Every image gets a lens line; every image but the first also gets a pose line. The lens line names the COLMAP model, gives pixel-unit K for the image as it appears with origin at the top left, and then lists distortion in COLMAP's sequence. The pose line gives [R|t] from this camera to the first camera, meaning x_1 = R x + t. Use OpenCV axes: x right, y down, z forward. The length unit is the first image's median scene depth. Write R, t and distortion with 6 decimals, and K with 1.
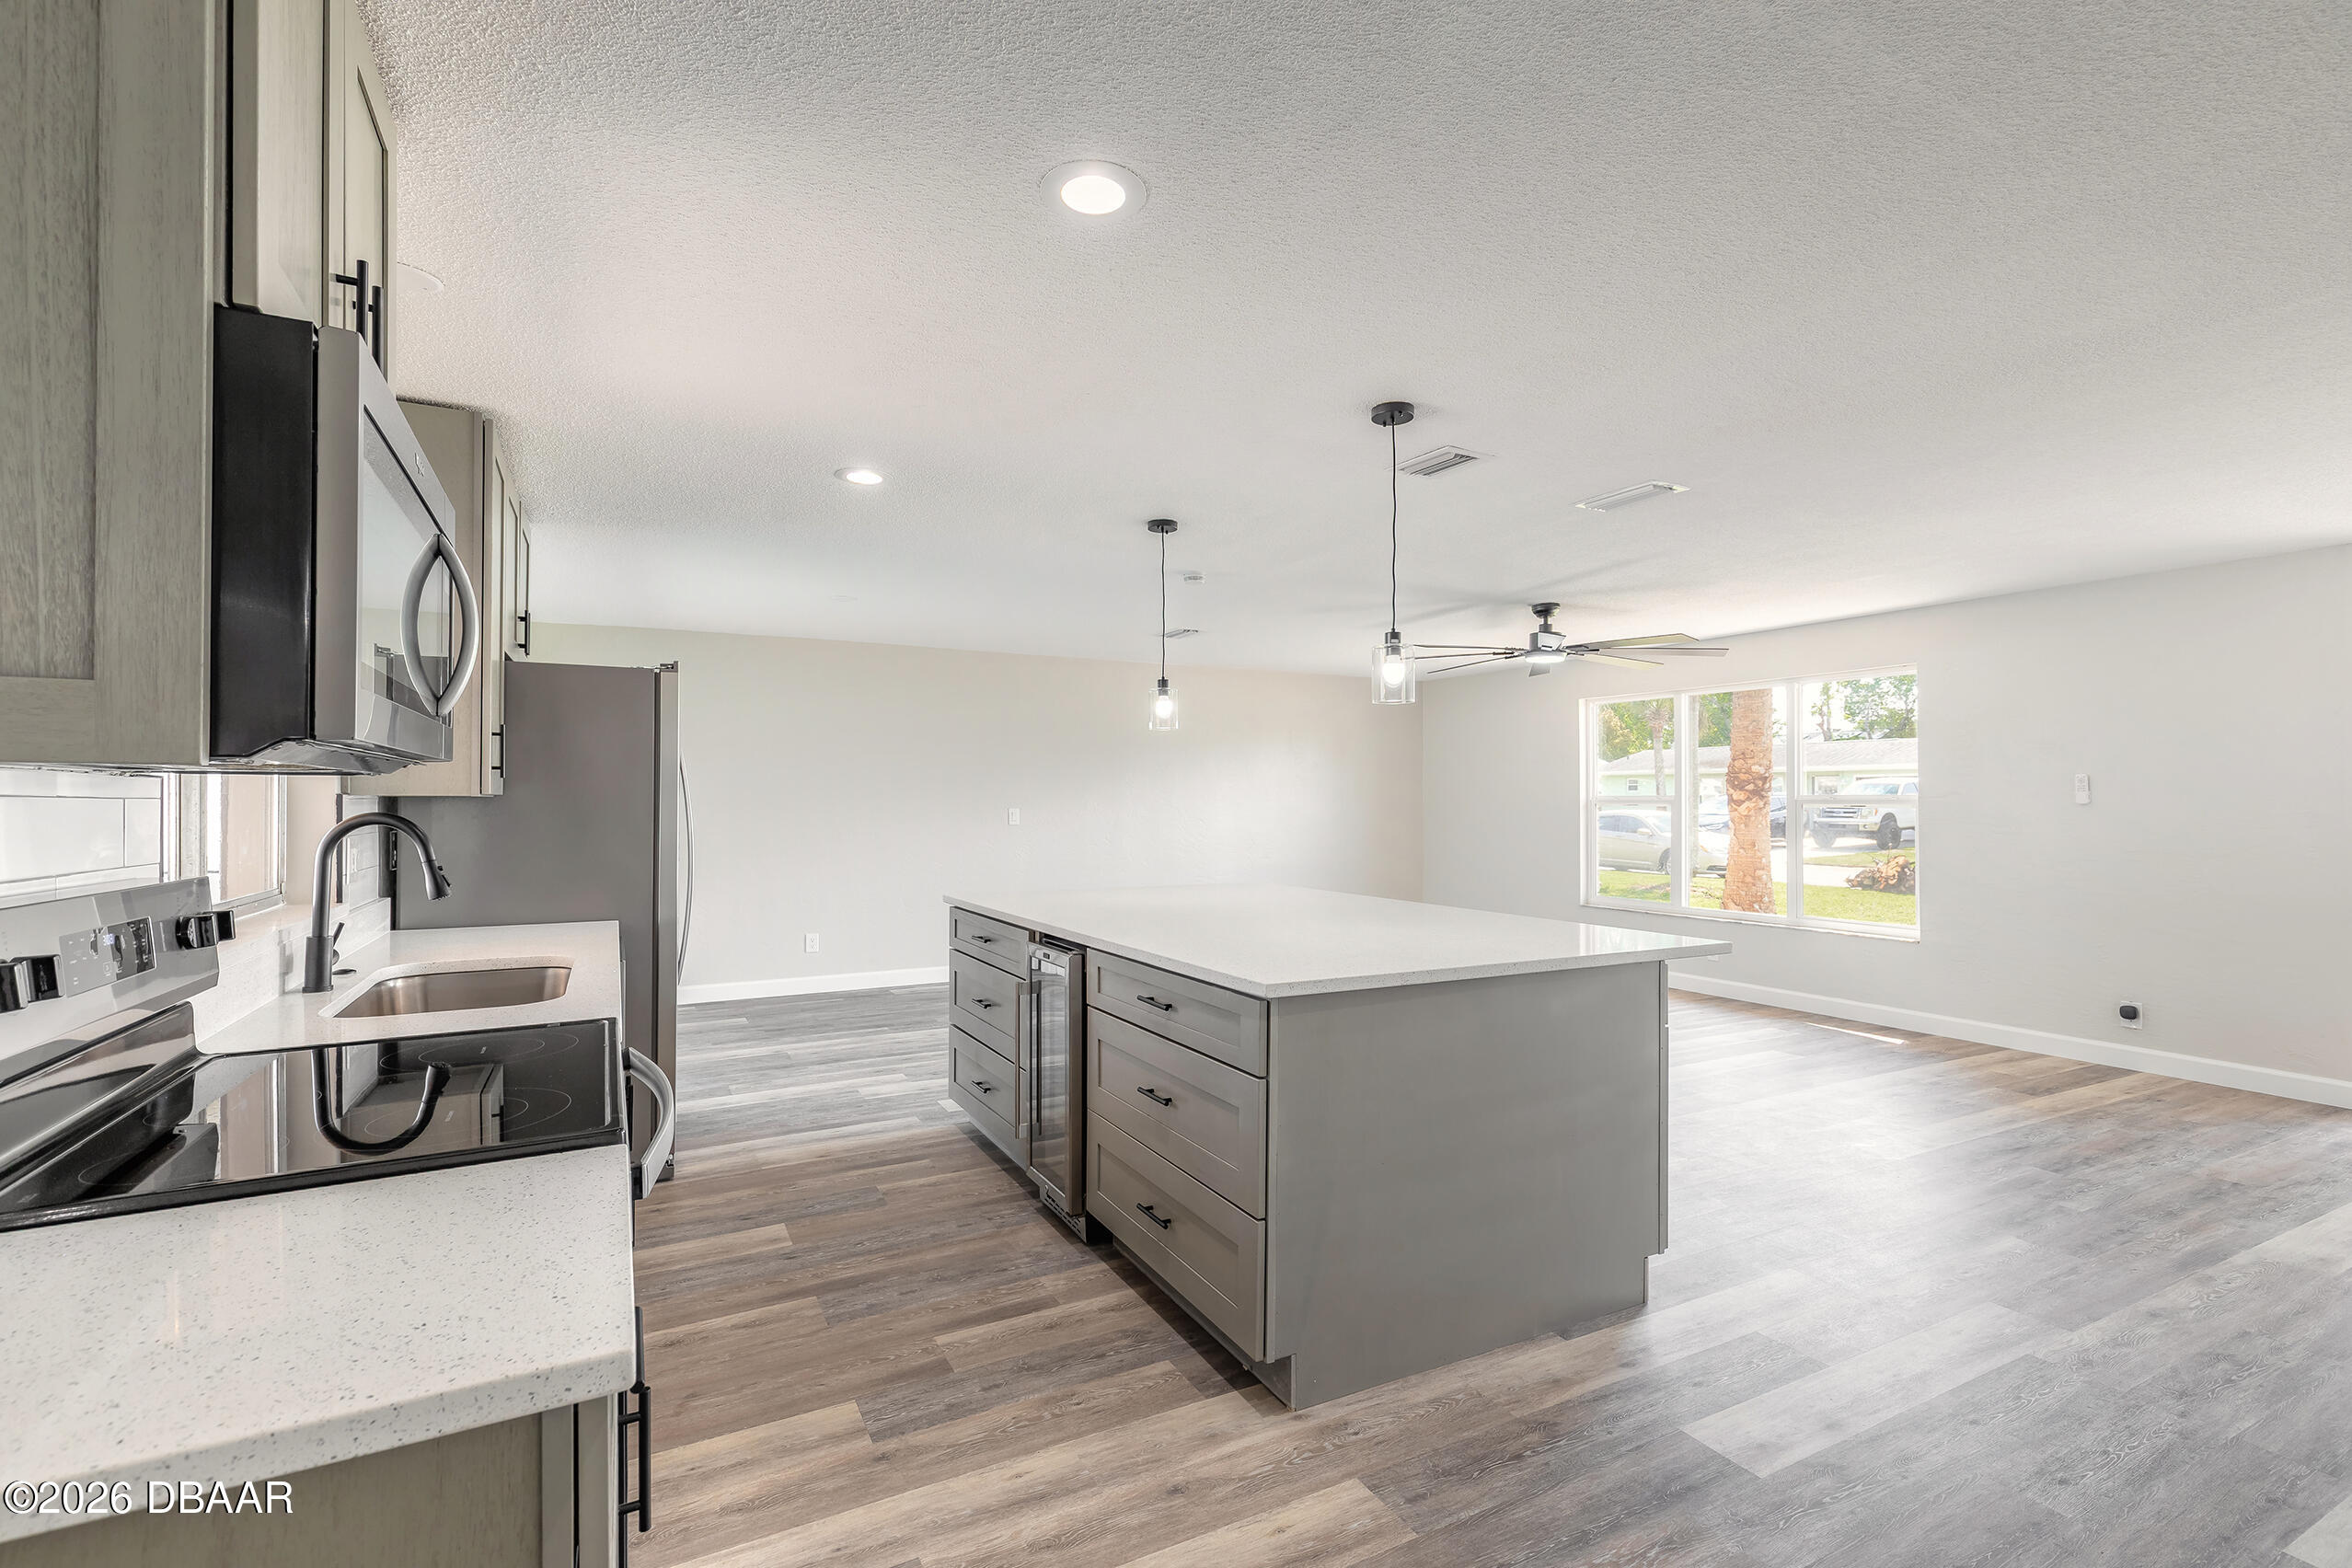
lens RADIAL K [[1053.4, 0, 1174.3], [0, 1053.4, 791.5], [0, 0, 1]] dist [0.004870, 0.000006]
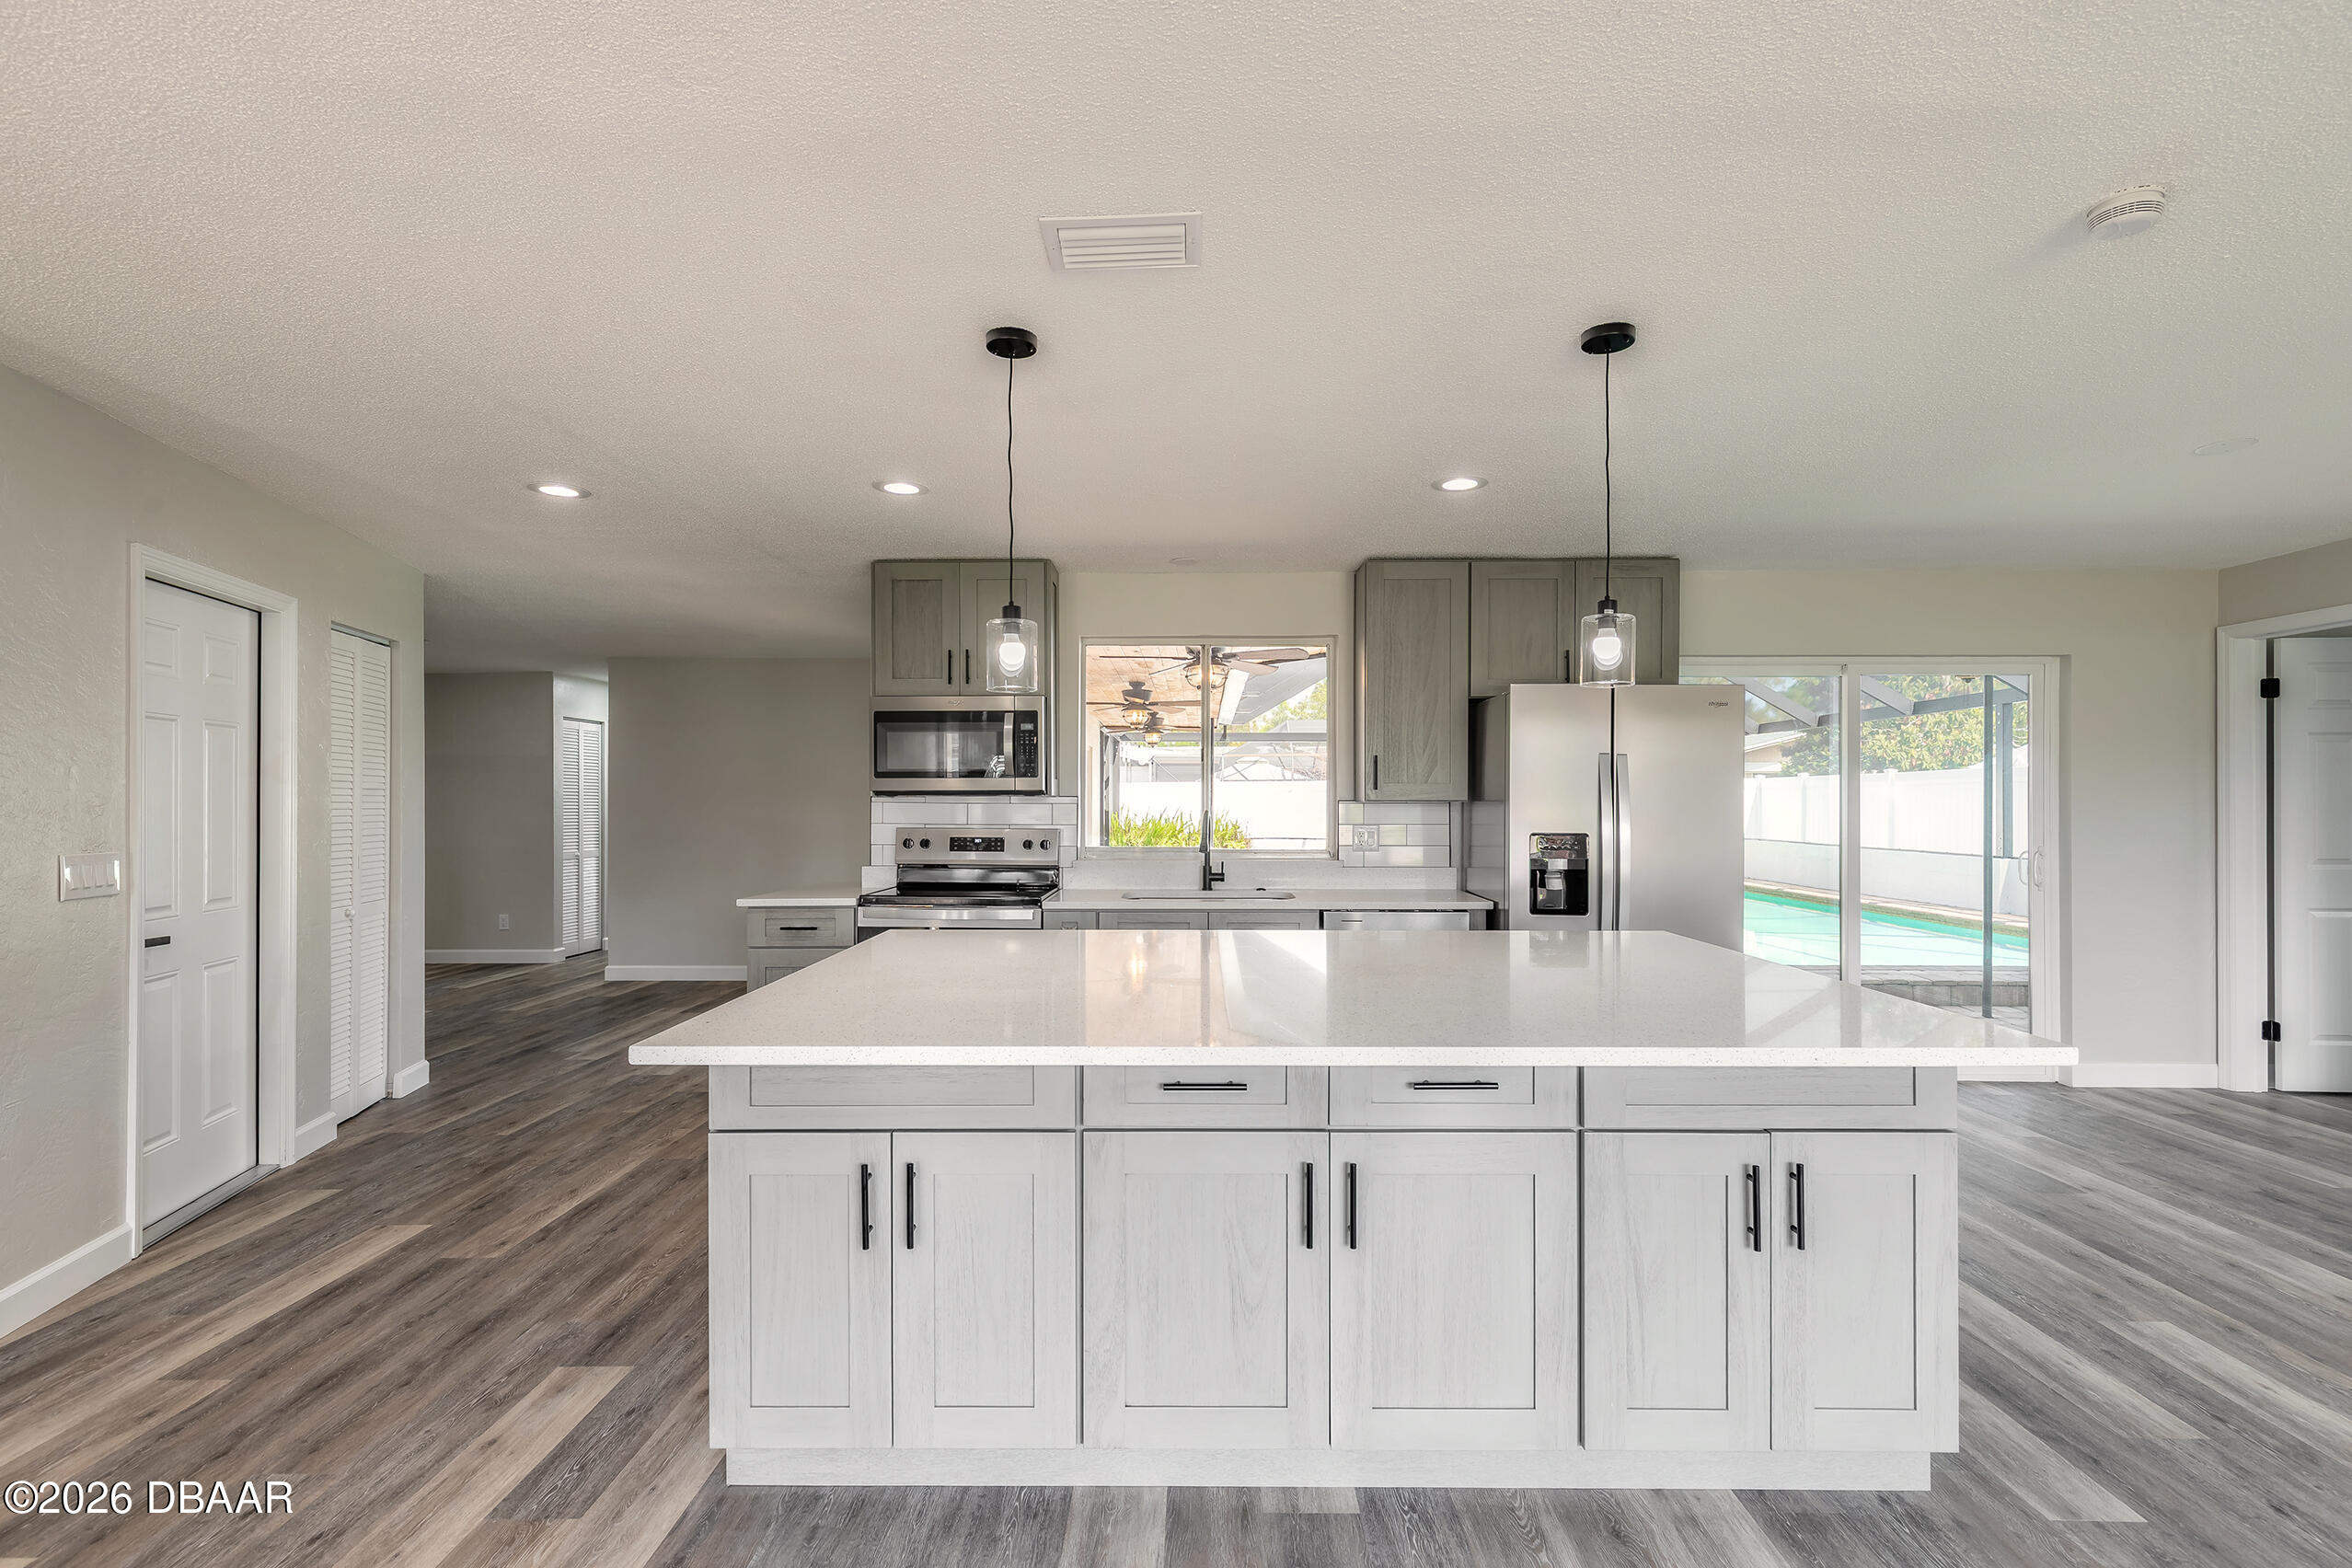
lens RADIAL K [[1075.6, 0, 1184.0], [0, 1075.6, 791.7], [0, 0, 1]] dist [0.008694, -0.000480]
pose [[-0.479039, -0.007922, -0.877758, 0.660009], [0.006624, 0.999898, -0.012639, 0.006126], [0.877768, -0.011869, -0.478938, 1.129152]]
